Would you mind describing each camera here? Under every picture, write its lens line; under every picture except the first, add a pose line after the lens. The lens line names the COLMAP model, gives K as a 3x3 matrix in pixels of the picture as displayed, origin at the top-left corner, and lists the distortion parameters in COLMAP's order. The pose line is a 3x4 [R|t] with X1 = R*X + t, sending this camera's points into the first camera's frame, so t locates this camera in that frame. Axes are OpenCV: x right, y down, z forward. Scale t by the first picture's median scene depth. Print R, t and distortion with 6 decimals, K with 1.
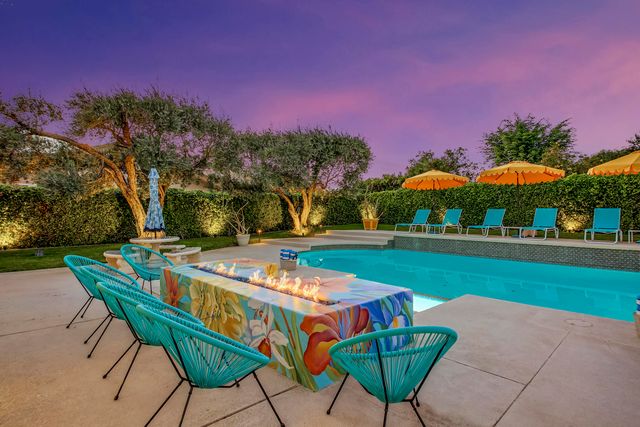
lens RADIAL K [[337.4, 0, 320.0], [0, 337.4, 213.5], [0, 0, 1]] dist [-0.001852, -0.000366]
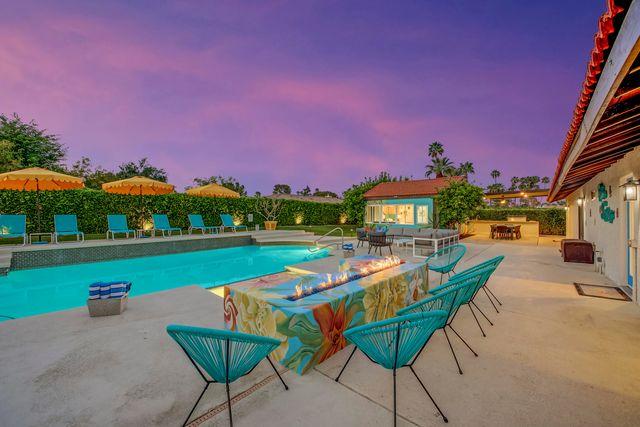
lens RADIAL K [[252.5, 0, 320.0], [0, 252.5, 213.5], [0, 0, 1]] dist [0.001033, 0.000149]
pose [[-0.074844, 0.010602, 0.997139, -0.371454], [0.012325, 0.999877, -0.009706, -0.000895], [-0.997119, 0.011563, -0.074965, 0.423693]]
